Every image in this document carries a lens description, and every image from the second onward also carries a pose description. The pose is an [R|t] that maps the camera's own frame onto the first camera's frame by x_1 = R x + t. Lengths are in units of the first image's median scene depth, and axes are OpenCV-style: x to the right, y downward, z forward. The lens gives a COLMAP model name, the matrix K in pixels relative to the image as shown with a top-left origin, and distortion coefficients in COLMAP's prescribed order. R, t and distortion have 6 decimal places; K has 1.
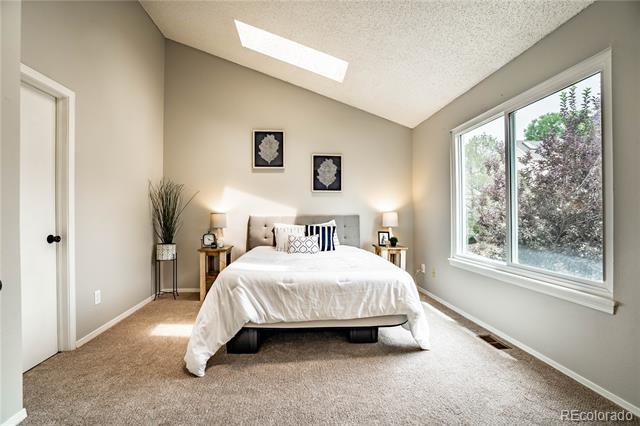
lens RADIAL K [[303.1, 0, 321.5], [0, 303.1, 217.8], [0, 0, 1]] dist [-0.066007, 0.027562]
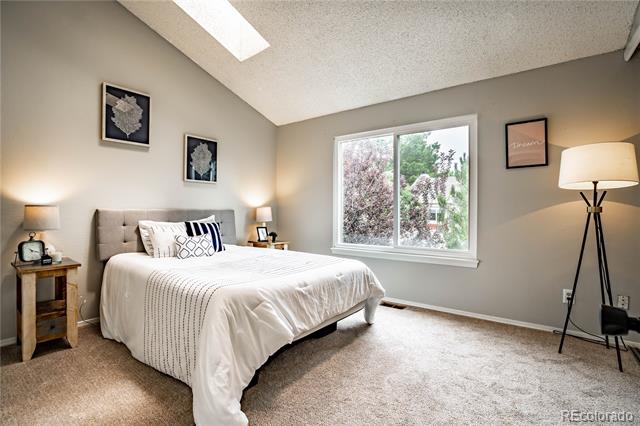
lens RADIAL K [[303.1, 0, 321.5], [0, 303.1, 217.8], [0, 0, 1]] dist [-0.066007, 0.027562]
pose [[0.678505, -0.013165, 0.734478, -0.425468], [0.003057, 0.999881, 0.015098, 0.002174], [-0.734590, -0.007999, 0.678465, 0.220570]]
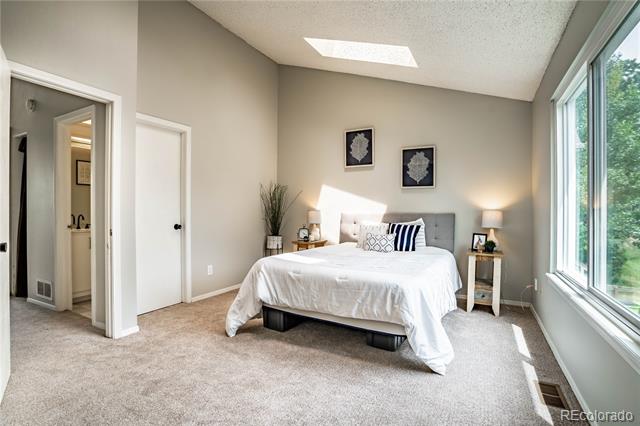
lens RADIAL K [[313.6, 0, 319.3], [0, 313.6, 216.9], [0, 0, 1]] dist [-0.050422, 0.000503]
pose [[0.820522, 0.016563, -0.571375, 0.365464], [-0.013489, 0.999863, 0.009613, -0.002502], [0.571456, -0.000180, 0.820633, 0.060774]]
